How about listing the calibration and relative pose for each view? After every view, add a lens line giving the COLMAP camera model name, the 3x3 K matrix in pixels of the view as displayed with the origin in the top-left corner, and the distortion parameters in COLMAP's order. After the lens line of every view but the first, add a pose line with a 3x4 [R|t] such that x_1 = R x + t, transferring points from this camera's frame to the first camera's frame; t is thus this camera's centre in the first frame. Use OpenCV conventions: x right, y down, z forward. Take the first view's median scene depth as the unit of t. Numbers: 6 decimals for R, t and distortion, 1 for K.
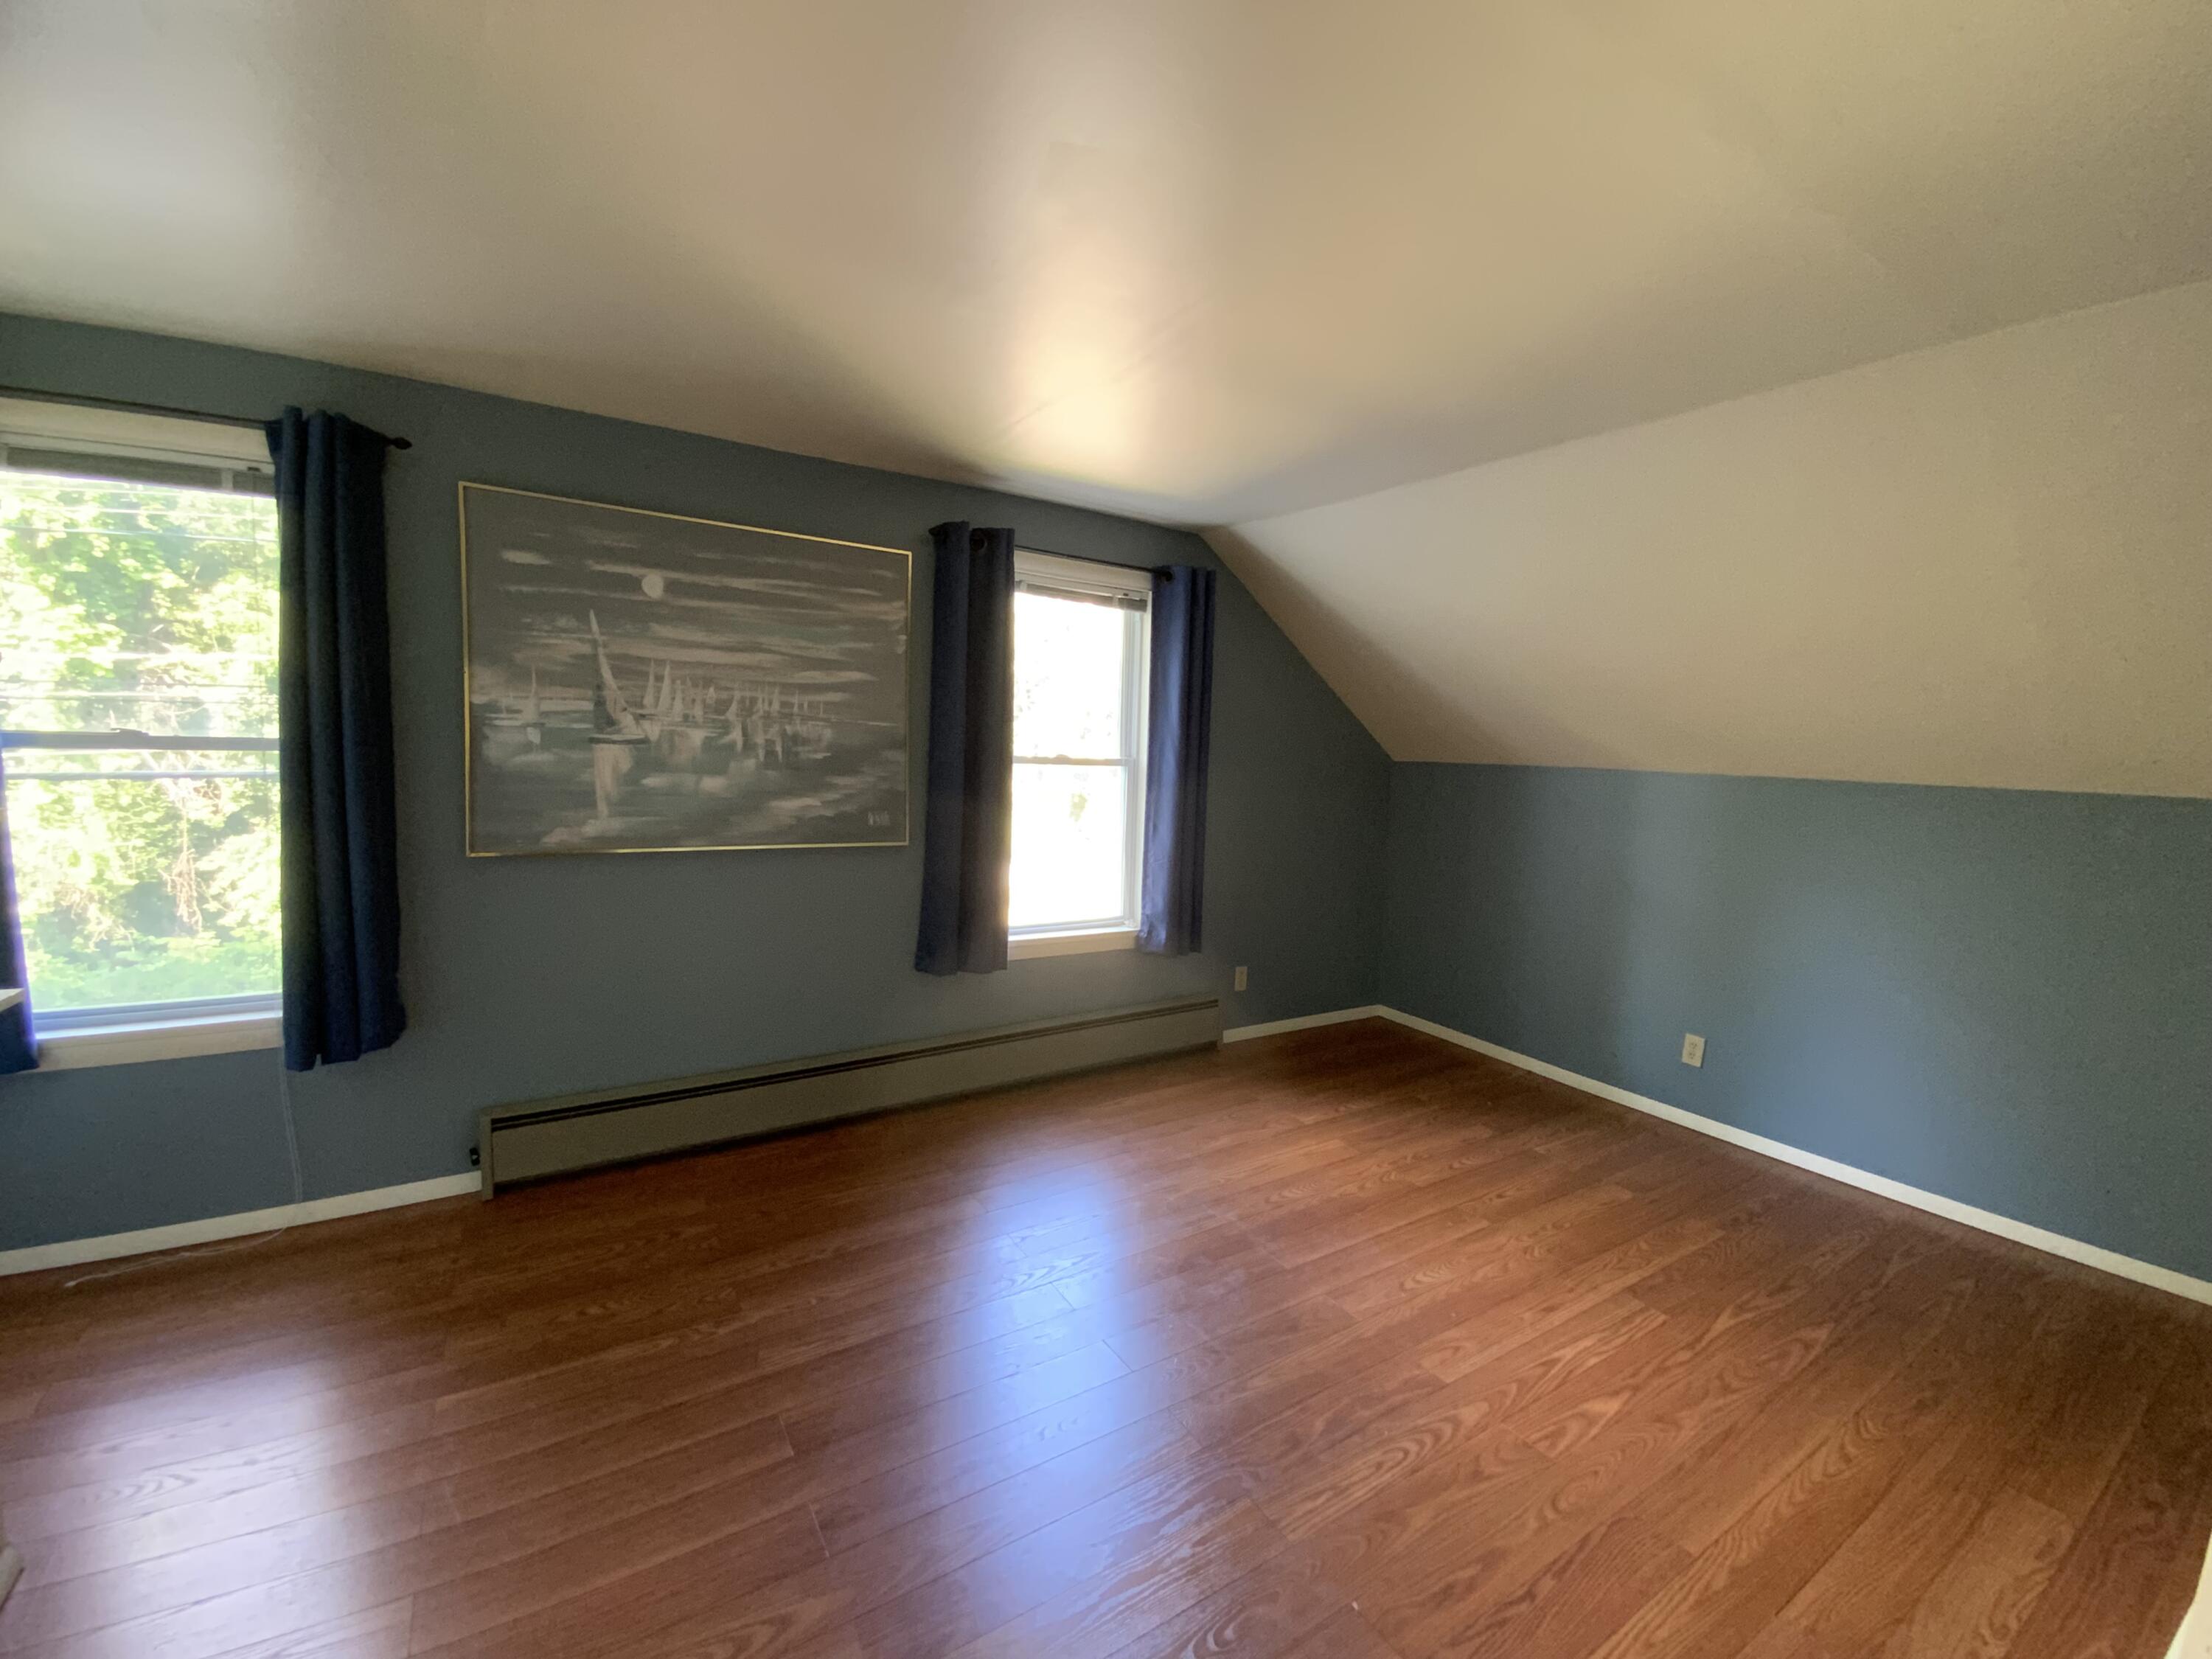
lens RADIAL K [[906.6, 0, 1110.6], [0, 906.6, 826.0], [0, 0, 1]] dist [-0.003012, -0.000517]
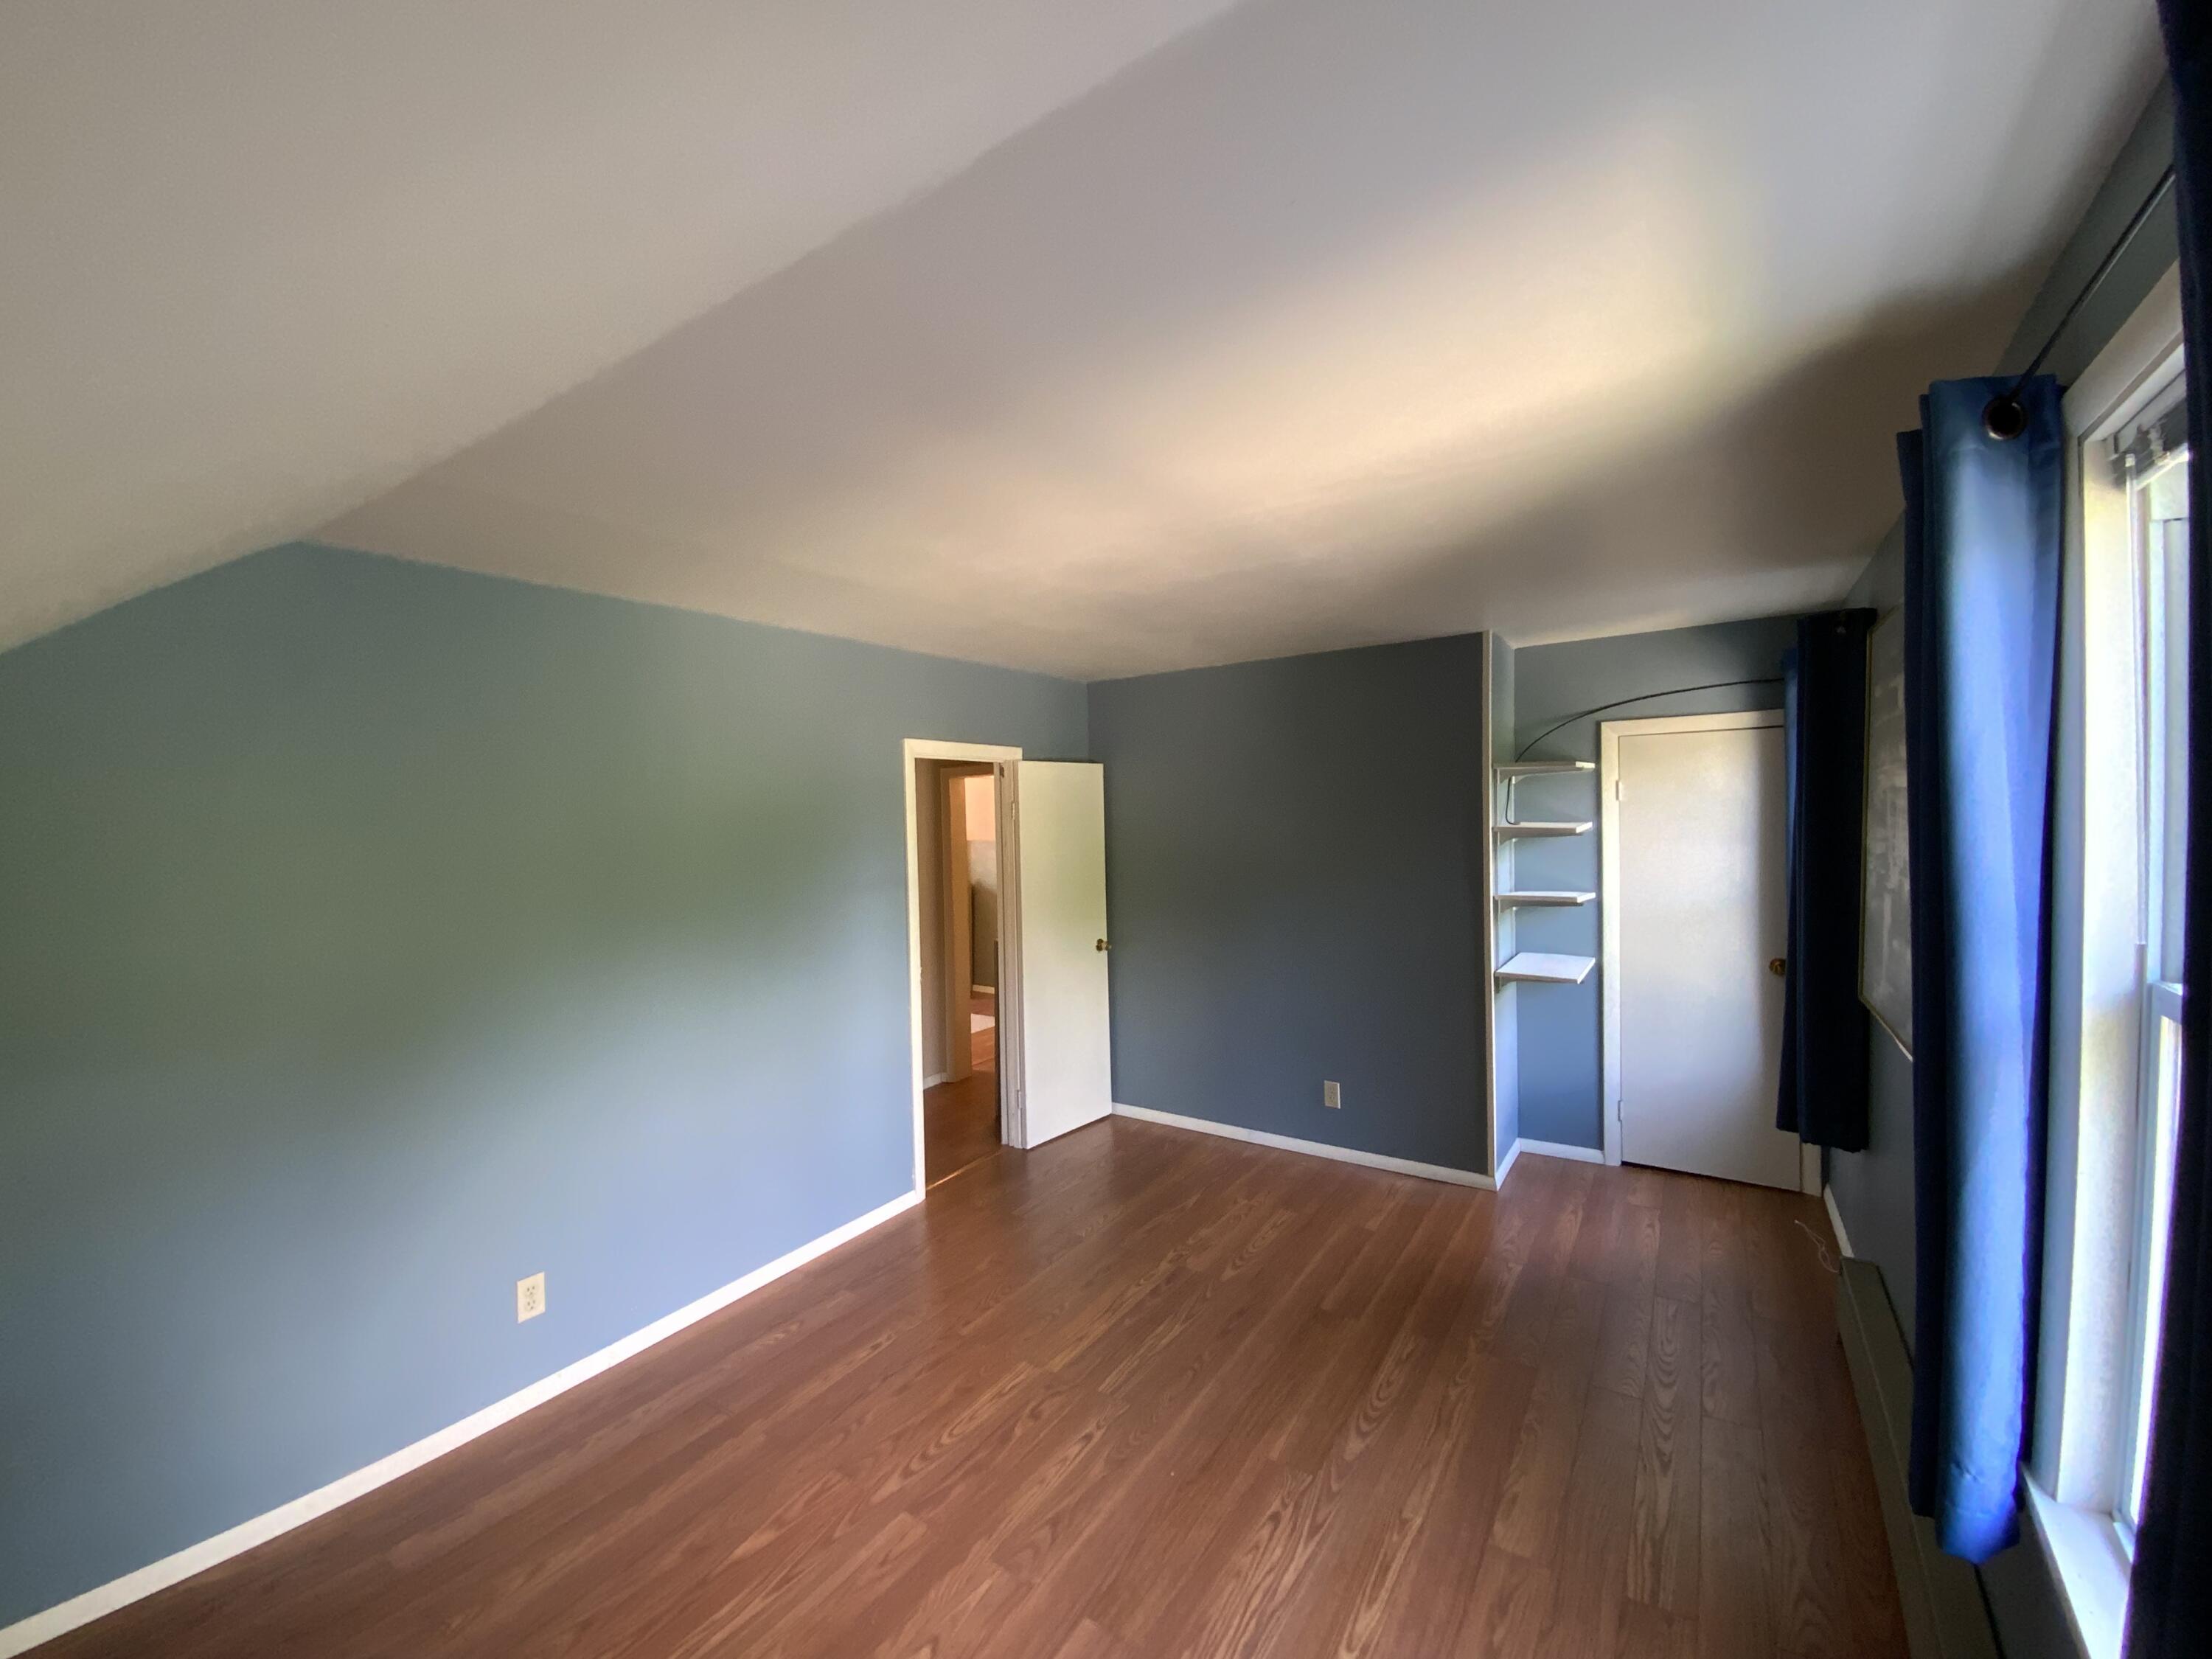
lens RADIAL K [[906.6, 0, 1110.6], [0, 906.6, 826.0], [0, 0, 1]] dist [-0.003012, -0.000517]
pose [[-0.906896, -0.010499, -0.421225, 0.651026], [-0.039782, 0.997357, 0.060793, -0.244861], [0.419473, 0.071890, -0.904917, 2.131444]]
